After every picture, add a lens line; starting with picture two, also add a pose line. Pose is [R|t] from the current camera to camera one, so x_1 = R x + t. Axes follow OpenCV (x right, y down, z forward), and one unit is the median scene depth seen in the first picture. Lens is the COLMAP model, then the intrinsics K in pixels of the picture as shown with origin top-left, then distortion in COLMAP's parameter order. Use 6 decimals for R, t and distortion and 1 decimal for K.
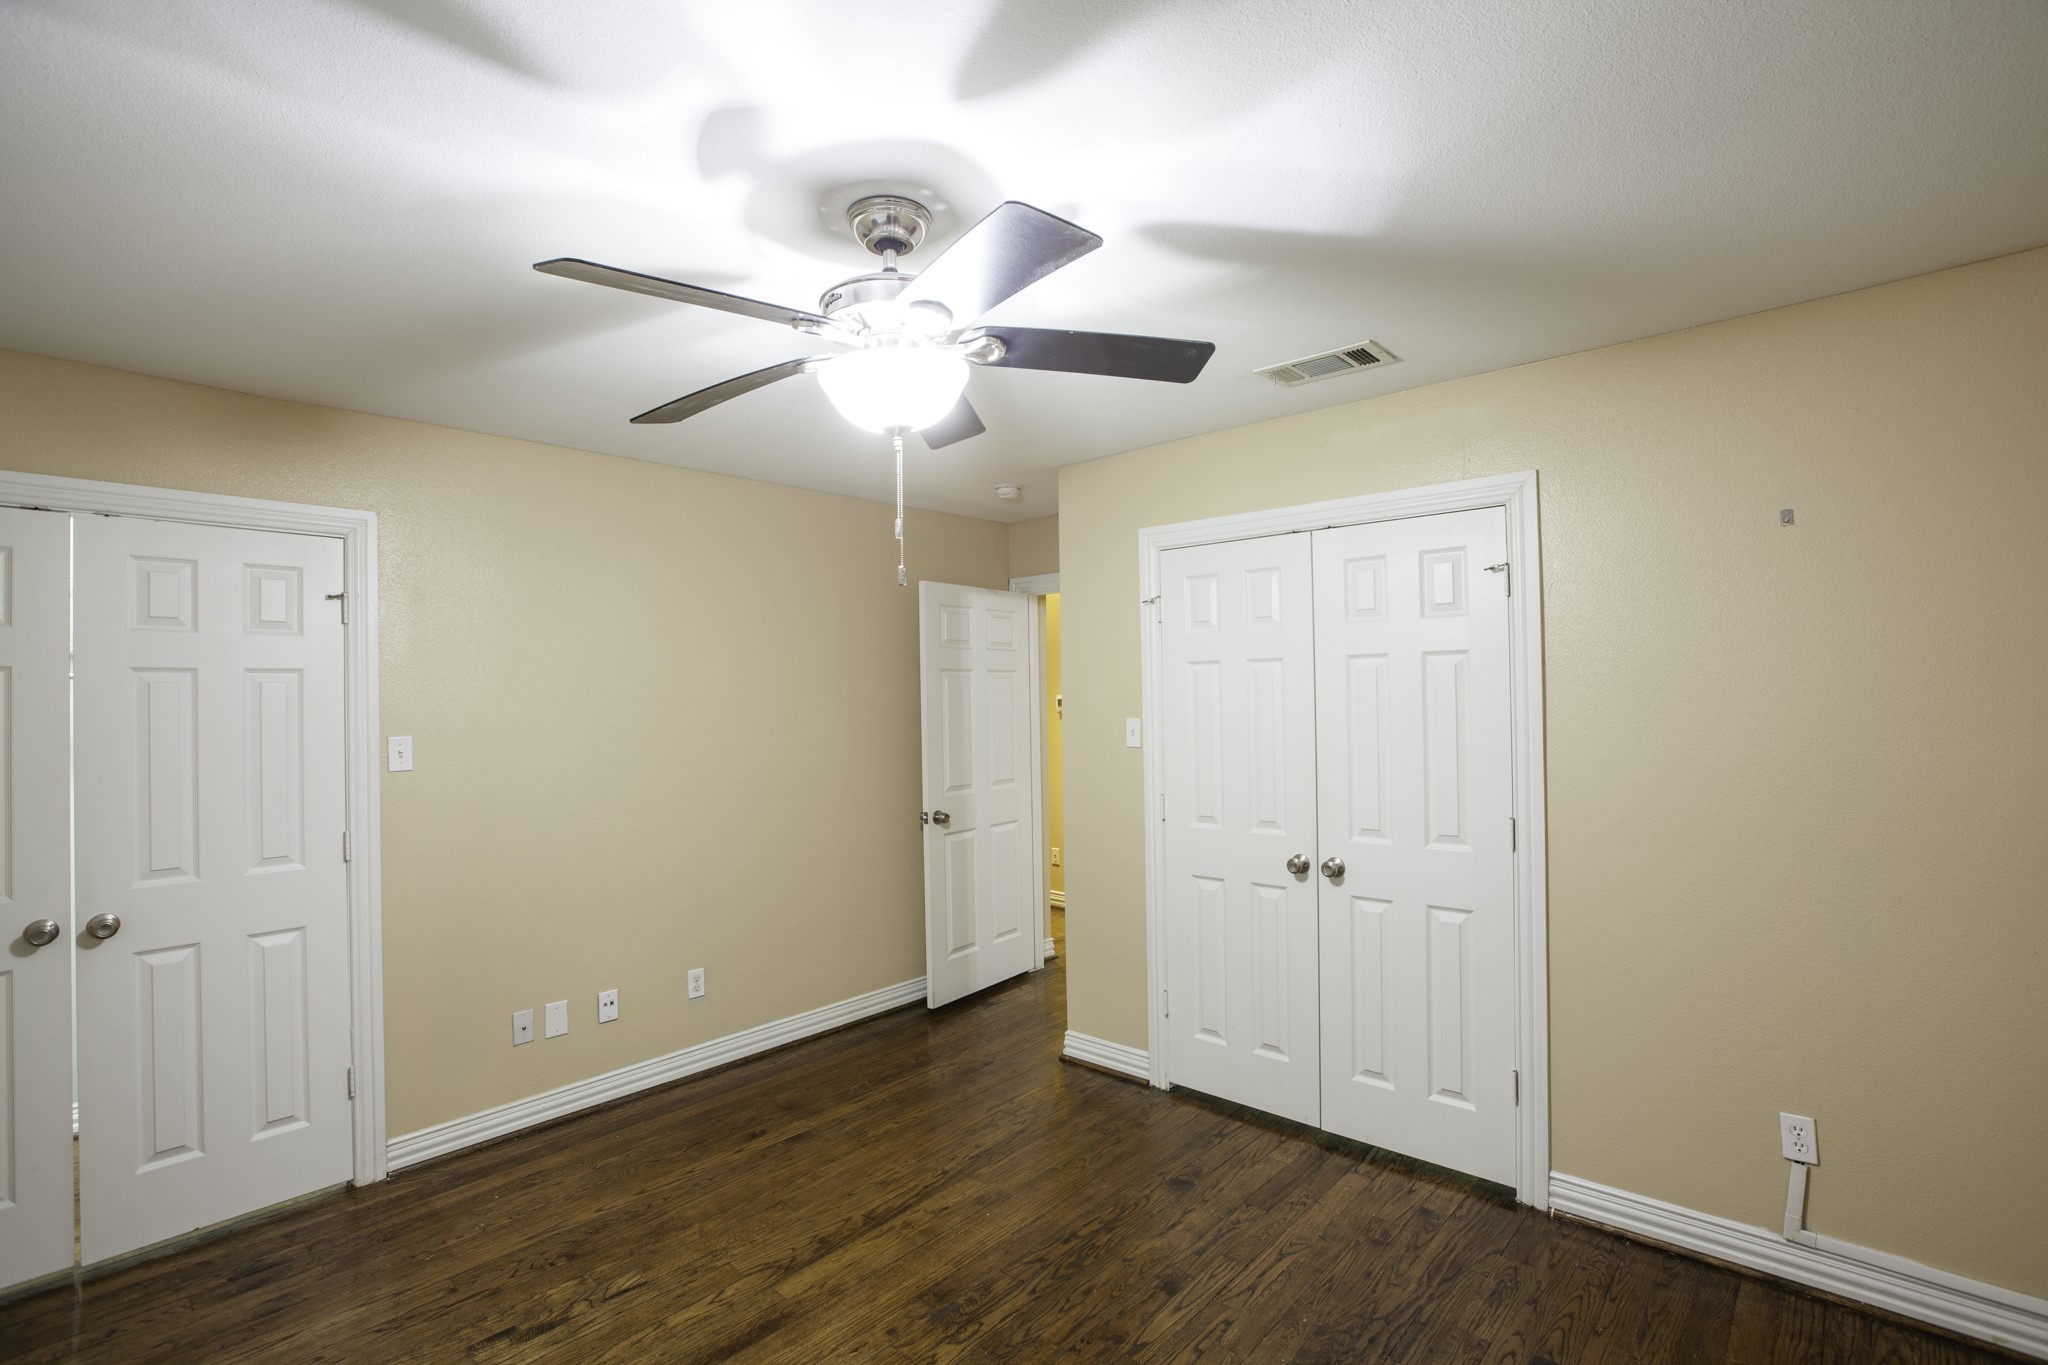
lens RADIAL K [[935.3, 0, 1035.6], [0, 935.3, 688.0], [0, 0, 1]] dist [-0.047729, 0.016788]
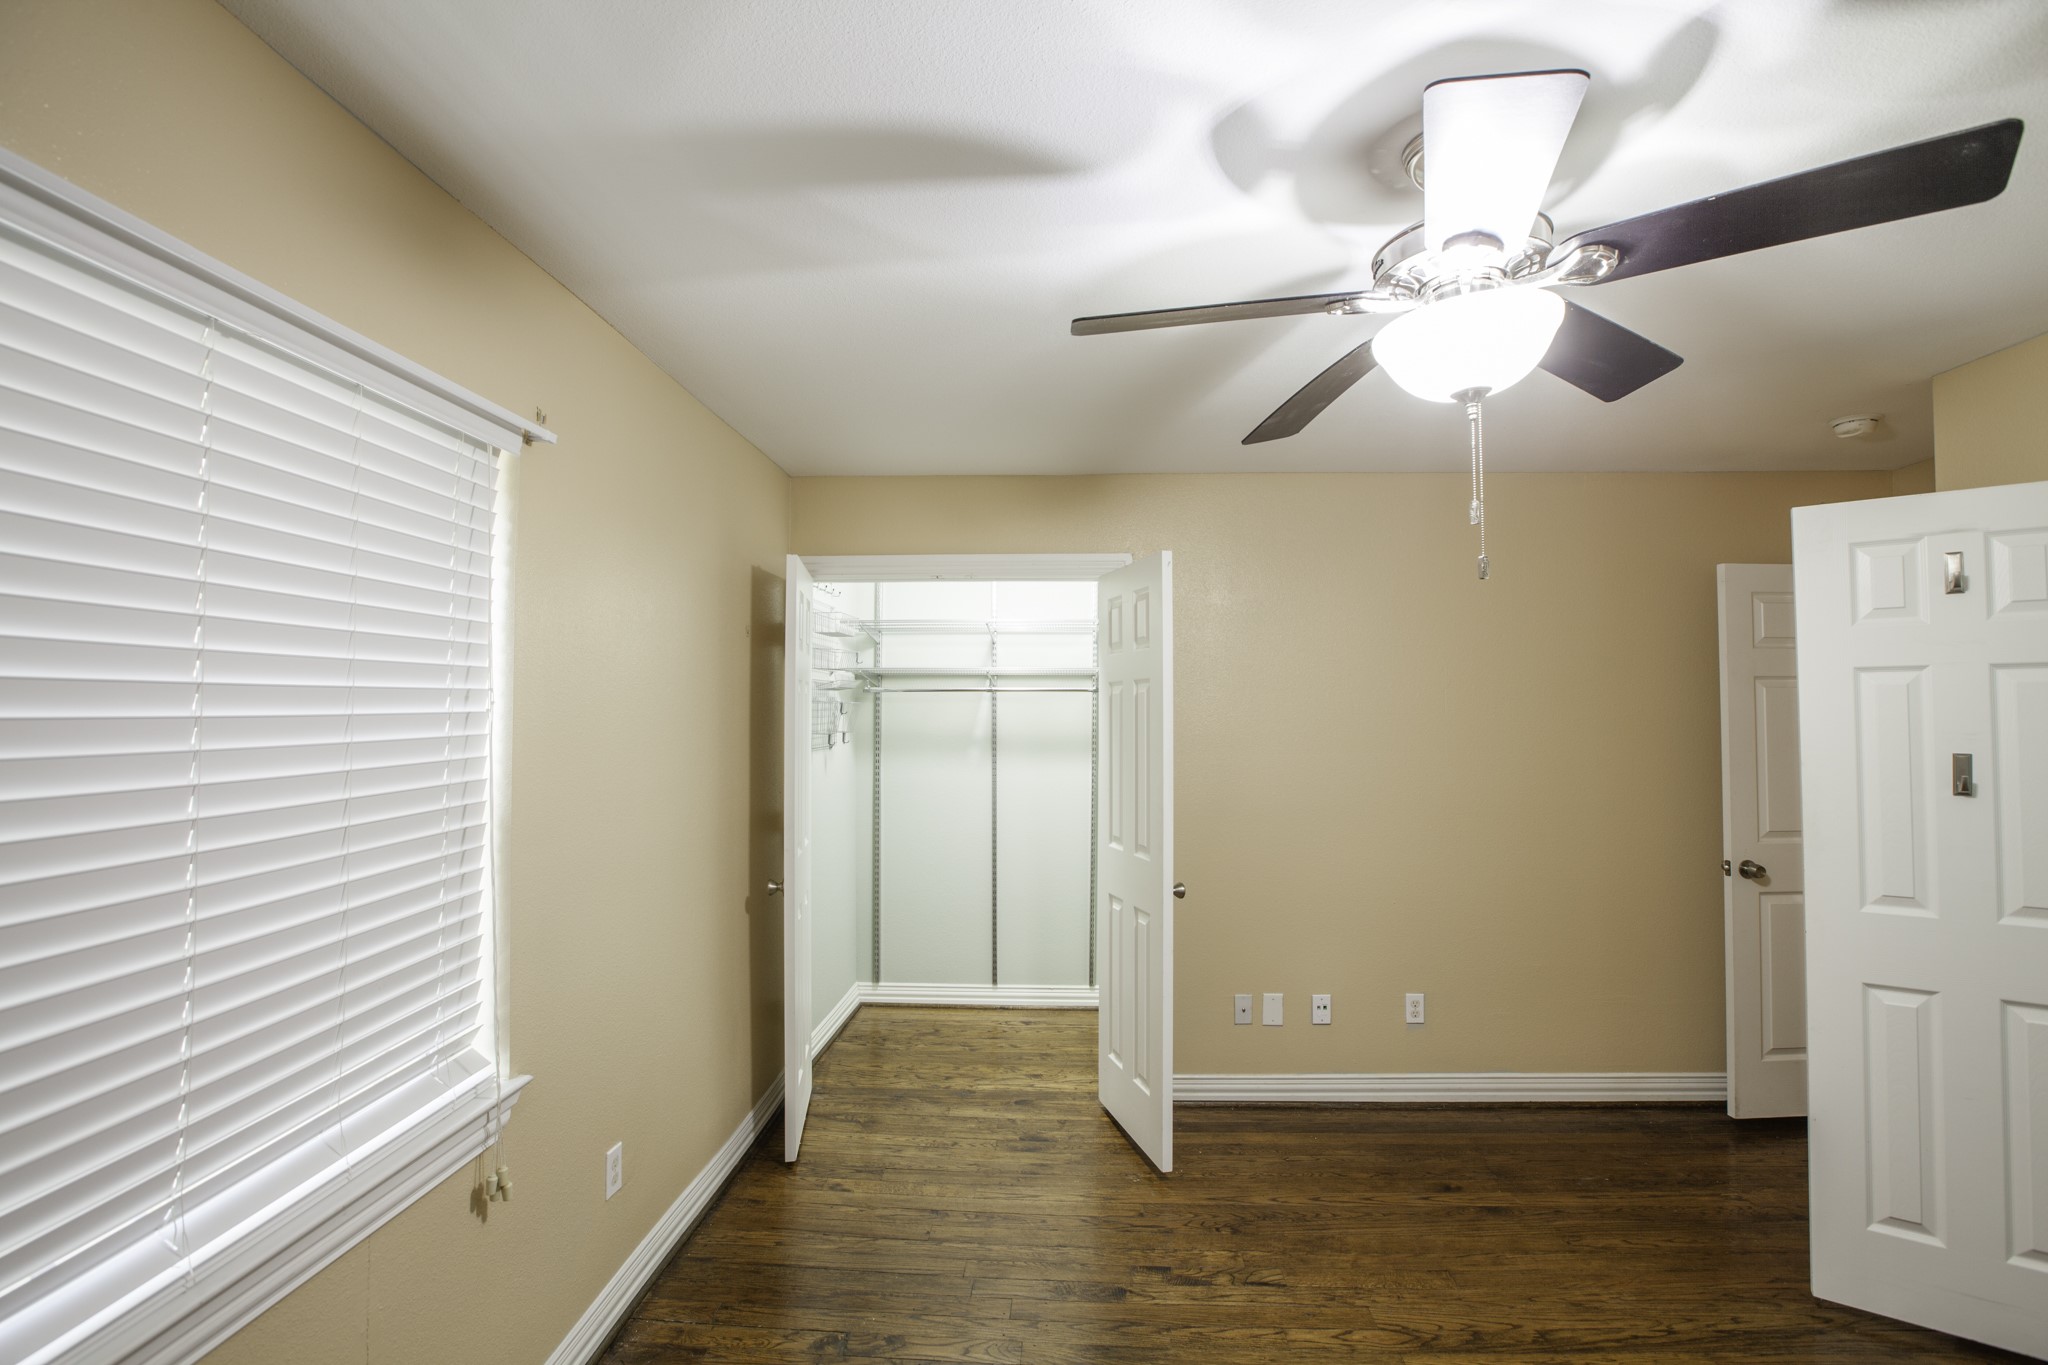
lens RADIAL K [[935.3, 0, 1026.6], [0, 935.3, 684.7], [0, 0, 1]] dist [-0.047729, 0.016788]
pose [[0.634276, -0.008690, -0.773058, 0.150398], [-0.002630, 0.999907, -0.013398, -0.001878], [0.773102, 0.010531, 0.634194, 0.102709]]
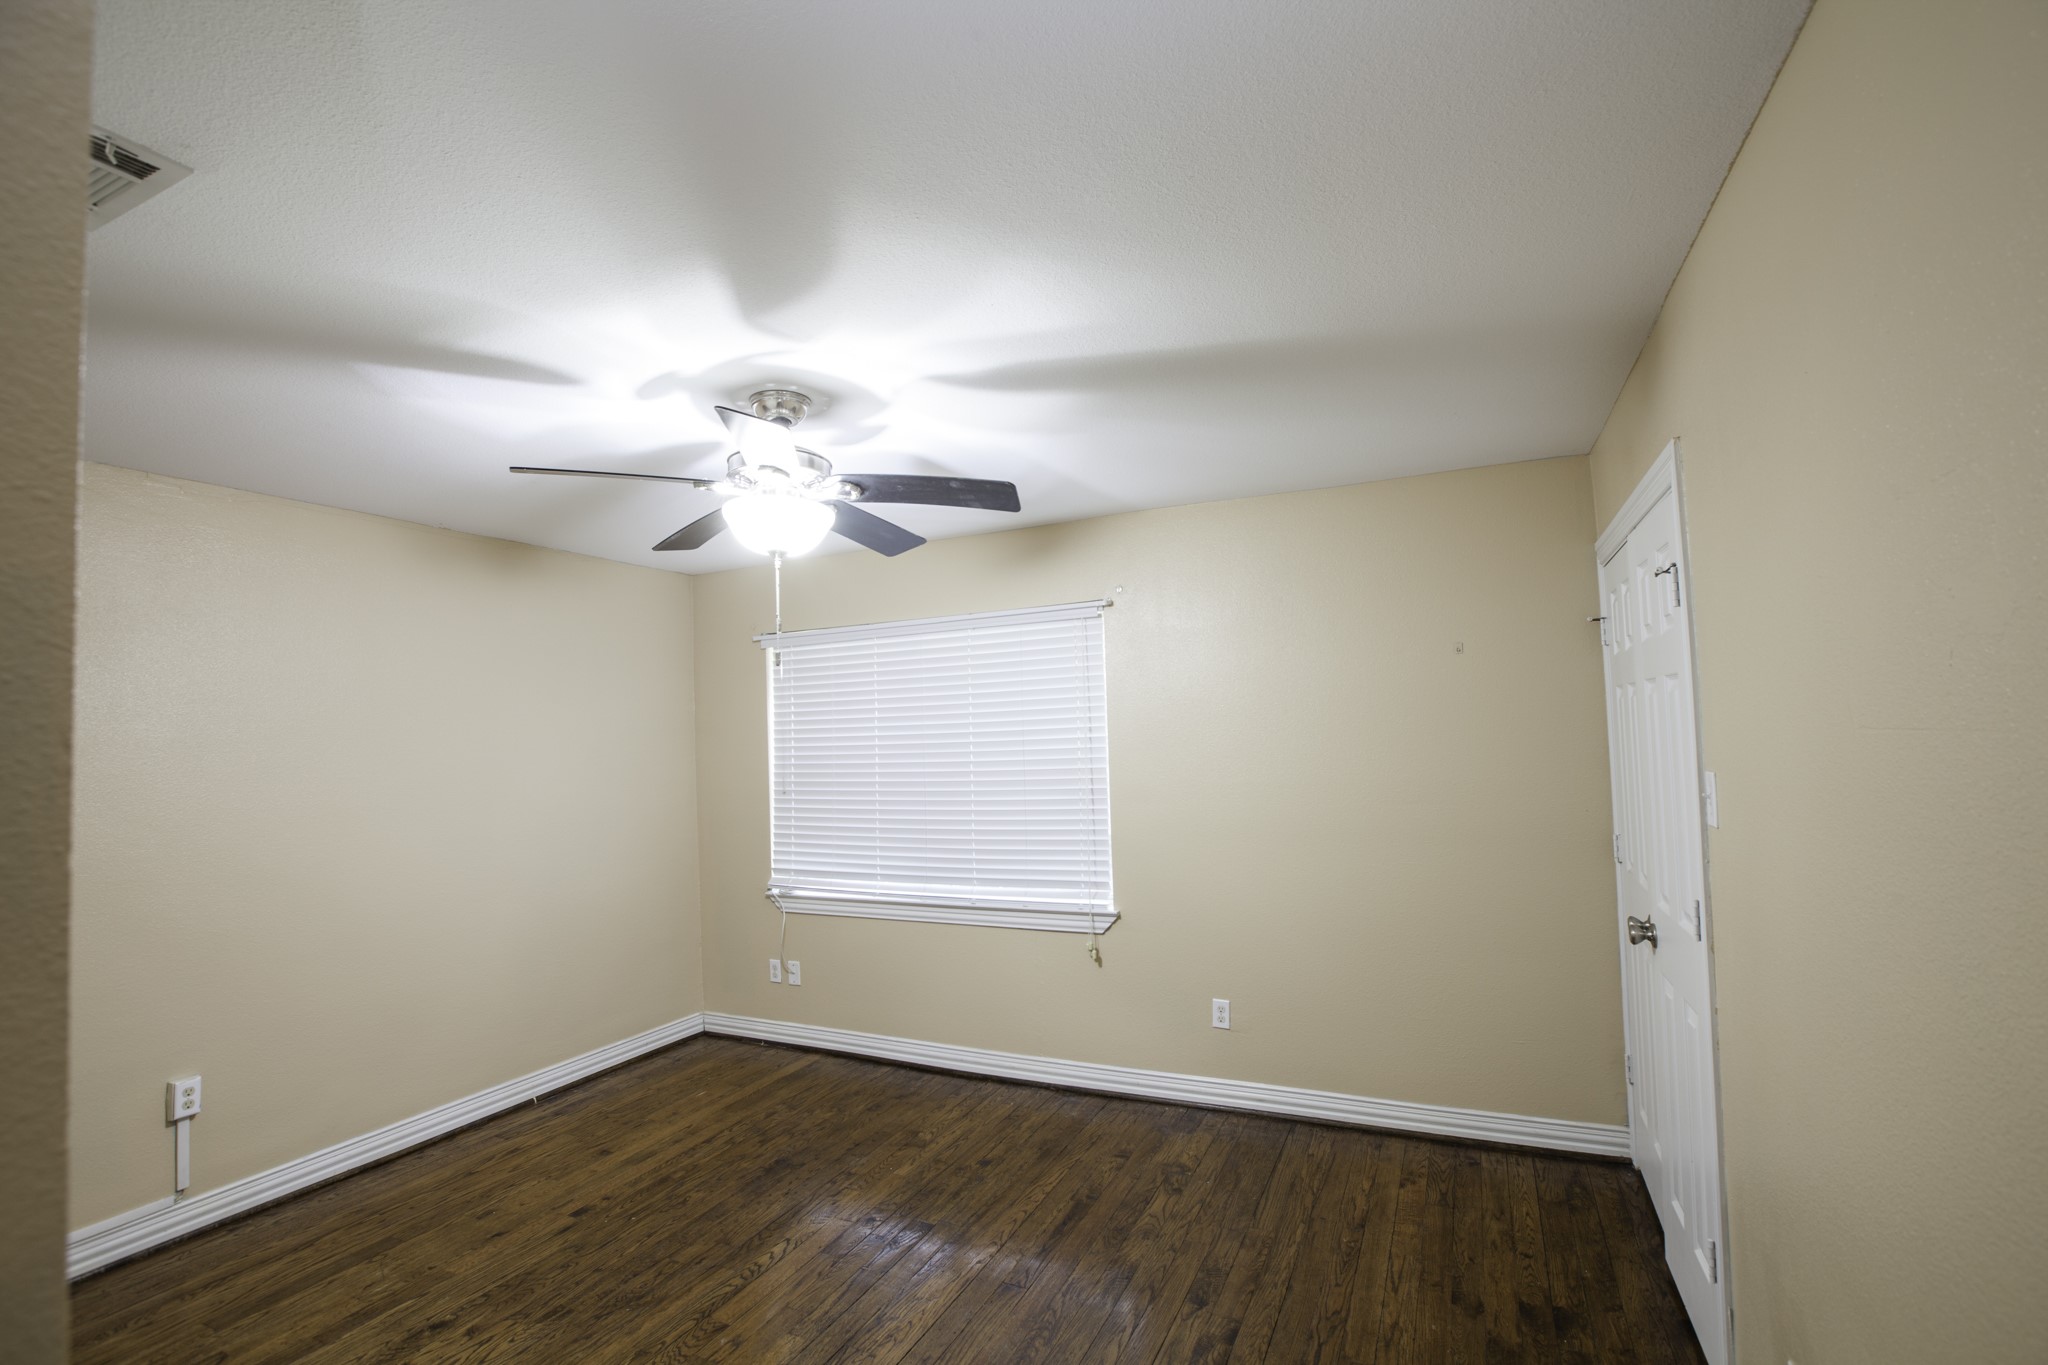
lens RADIAL K [[935.3, 0, 1023.0], [0, 935.3, 686.3], [0, 0, 1]] dist [-0.047729, 0.016788]
pose [[-0.956953, 0.030782, -0.288607, -0.057301], [0.048699, 0.997292, -0.055106, 0.005601], [0.286130, -0.066788, -0.955860, 1.503214]]
